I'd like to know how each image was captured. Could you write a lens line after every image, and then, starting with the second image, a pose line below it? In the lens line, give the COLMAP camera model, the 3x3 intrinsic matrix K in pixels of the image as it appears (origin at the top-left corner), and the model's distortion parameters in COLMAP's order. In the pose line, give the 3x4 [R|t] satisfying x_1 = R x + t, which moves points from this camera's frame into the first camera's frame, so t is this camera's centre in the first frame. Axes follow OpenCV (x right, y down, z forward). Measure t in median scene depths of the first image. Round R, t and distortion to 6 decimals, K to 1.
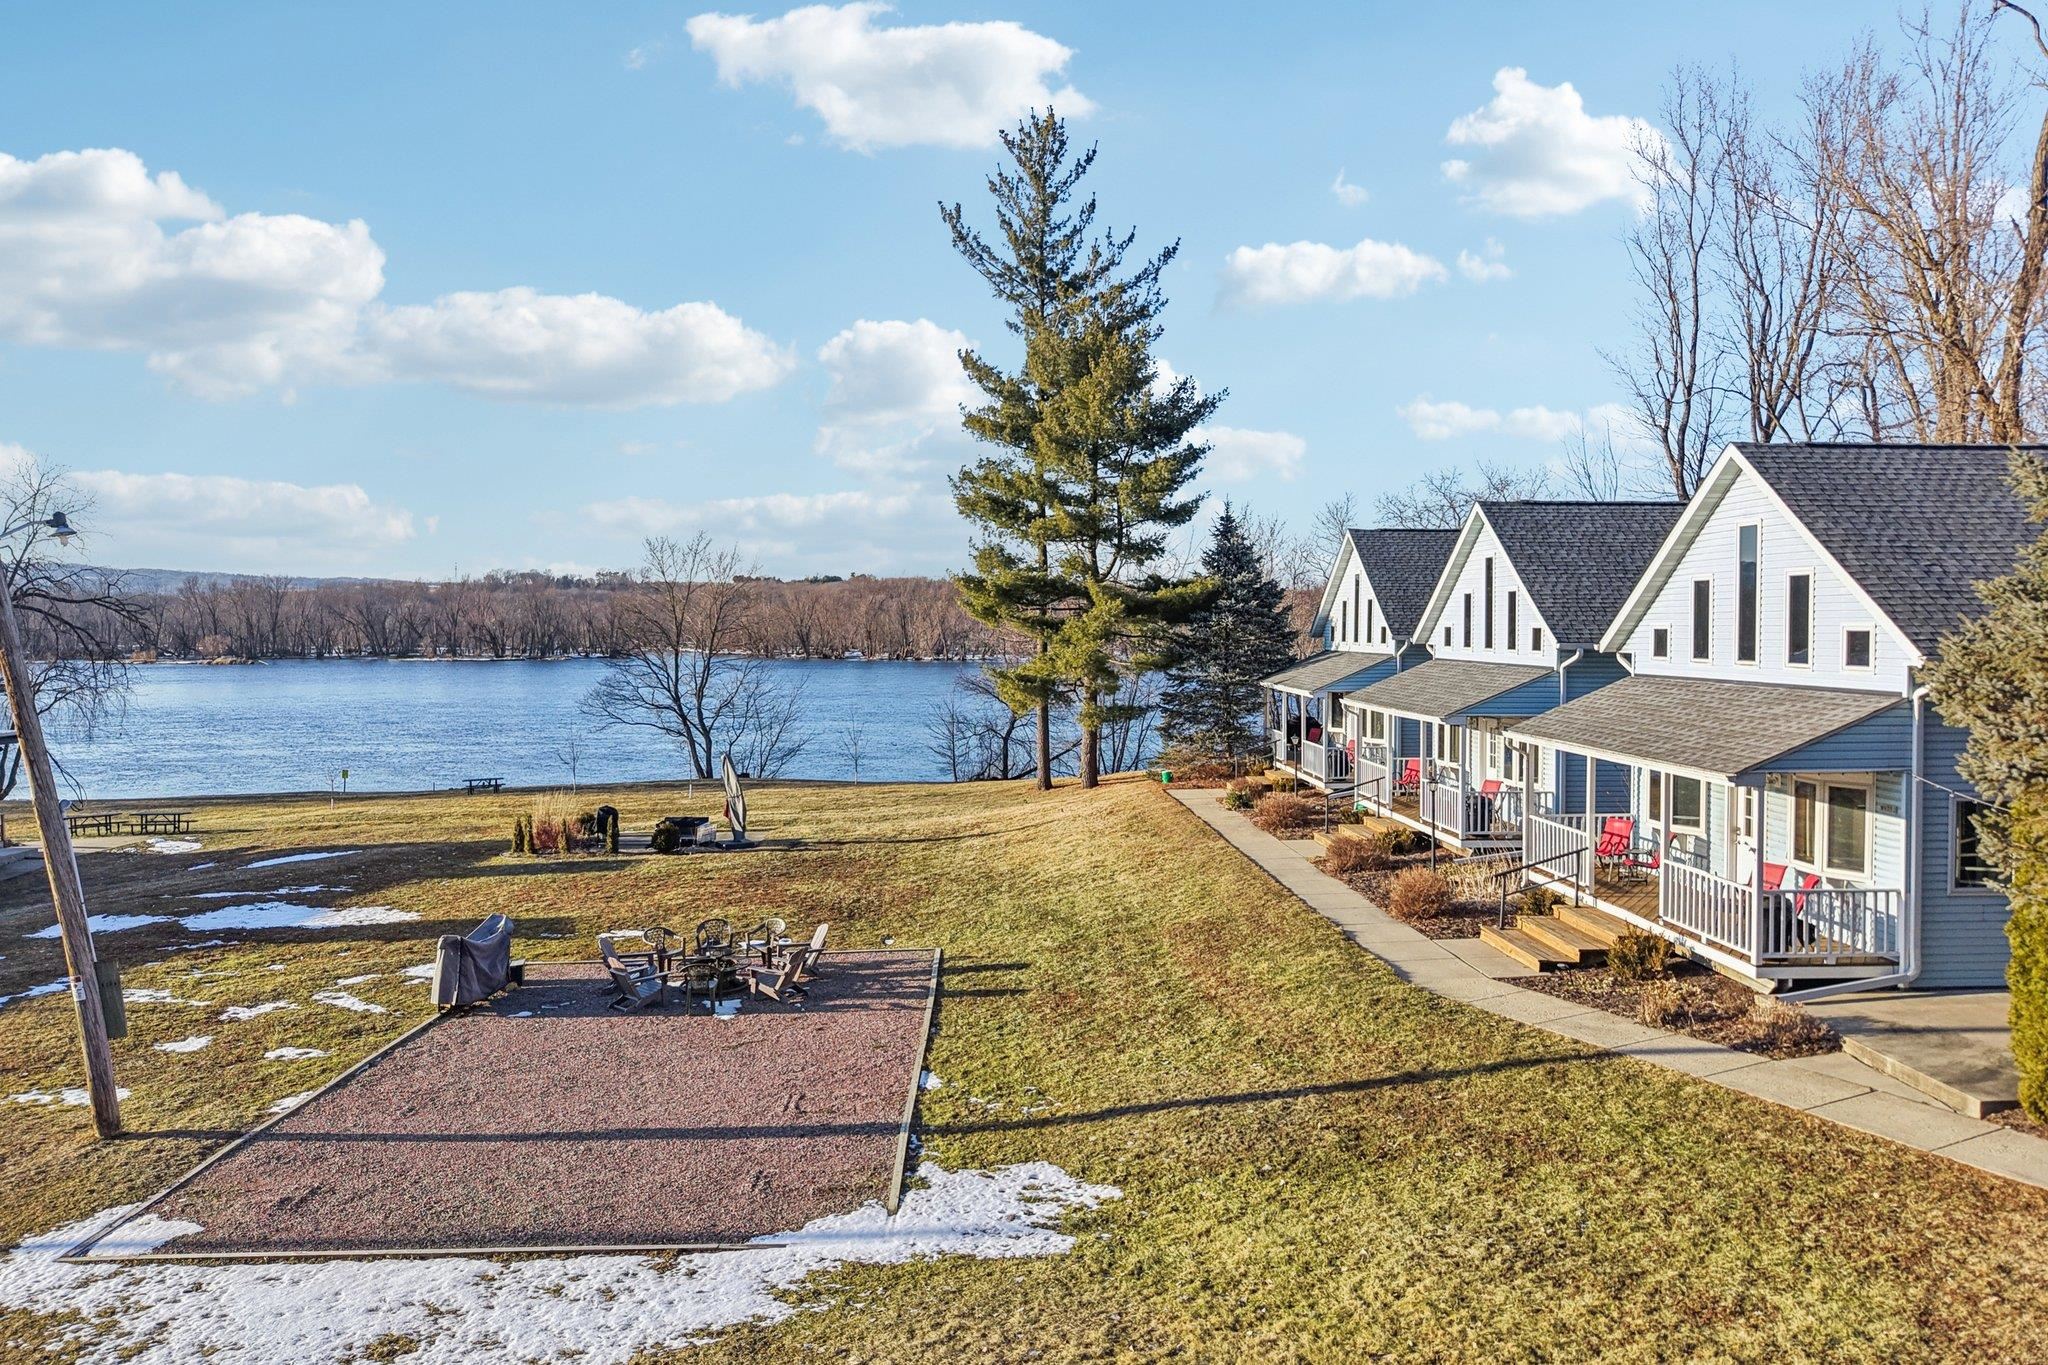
lens RADIAL K [[1381.9, 0, 1043.9], [0, 1381.9, 652.0], [0, 0, 1]] dist [0.020582, -0.026198]
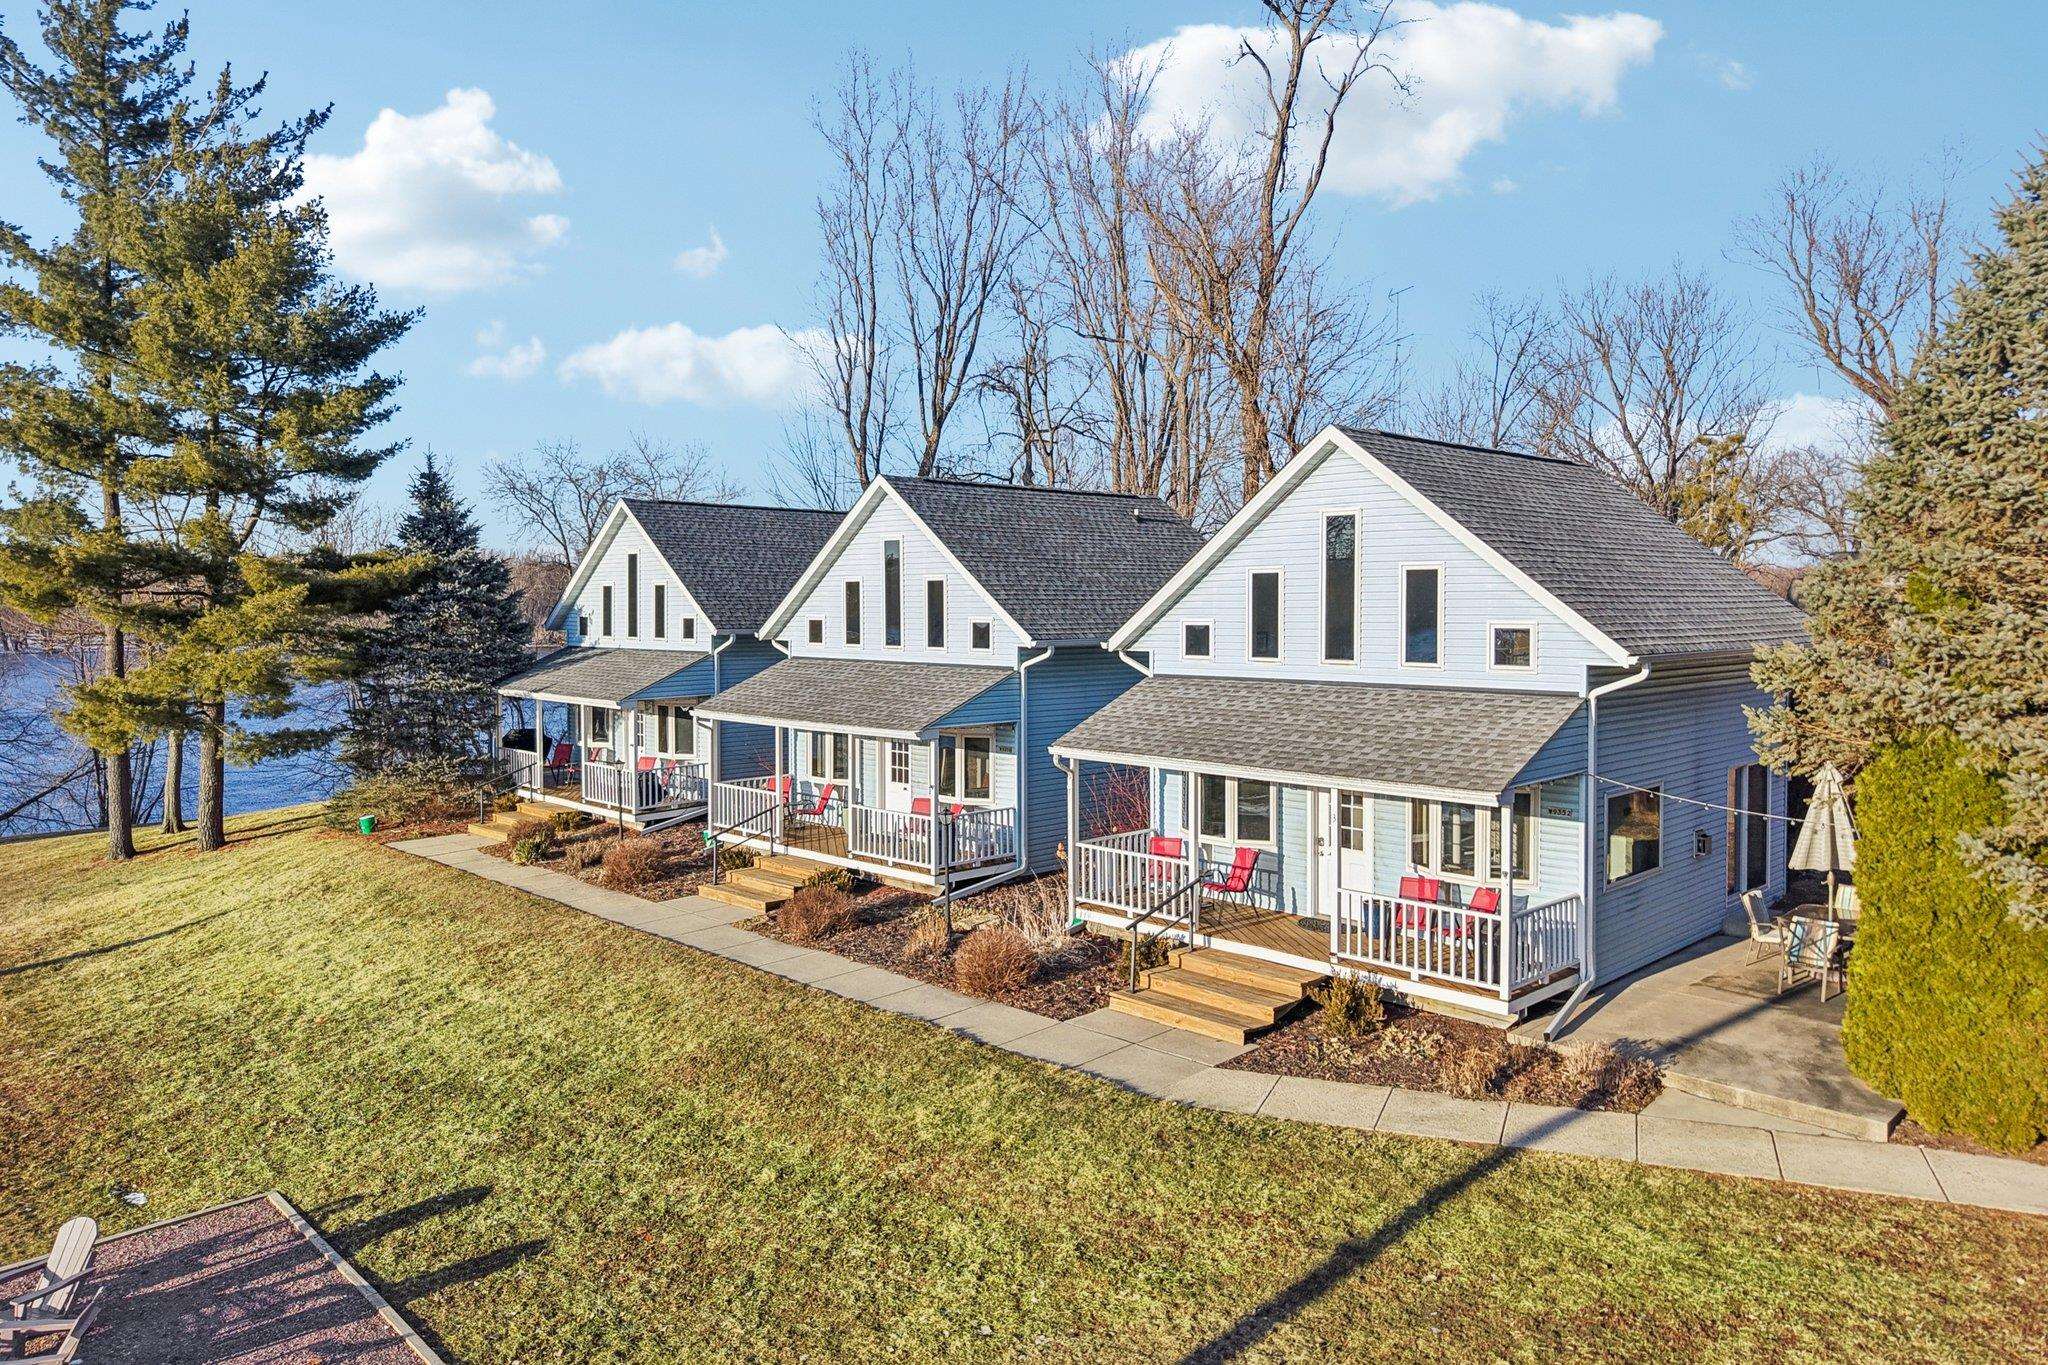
lens RADIAL K [[1381.9, 0, 1027.3], [0, 1381.9, 643.4], [0, 0, 1]] dist [0.020582, -0.026198]
pose [[0.755985, -0.020713, 0.654261, -0.123814], [0.015695, 0.999785, 0.013517, -0.009813], [-0.654401, 0.000051, 0.756148, 0.207311]]
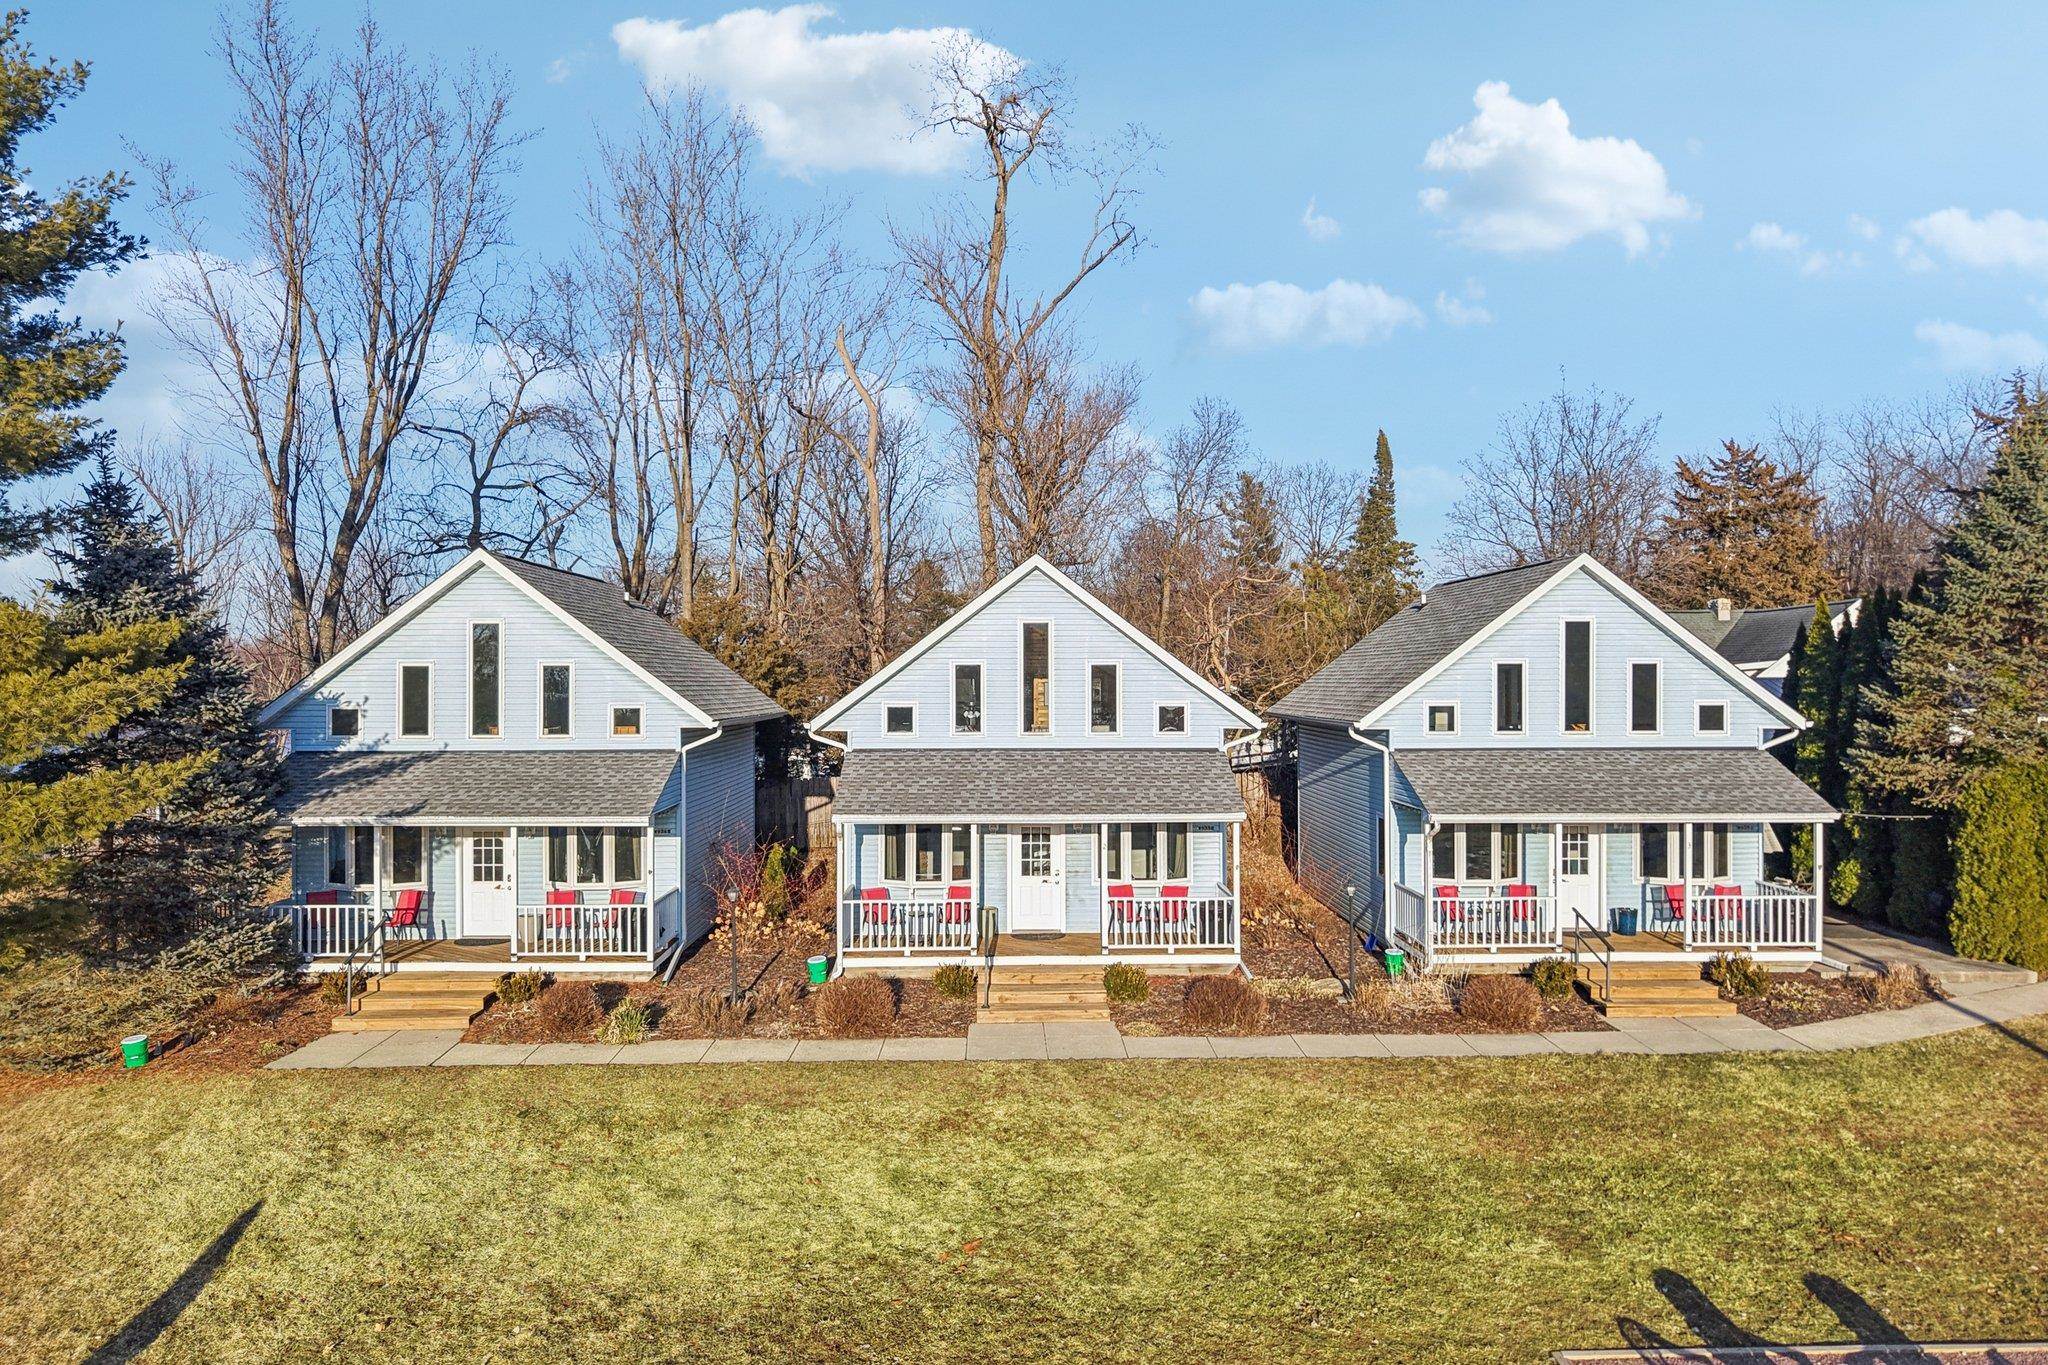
lens RADIAL K [[1381.9, 0, 1034.0], [0, 1381.9, 678.7], [0, 0, 1]] dist [0.020582, -0.026198]
pose [[0.036239, 0.006213, 0.999324, -0.349030], [0.023724, 0.999694, -0.007076, -0.020091], [-0.999062, 0.023964, 0.036080, 0.684251]]
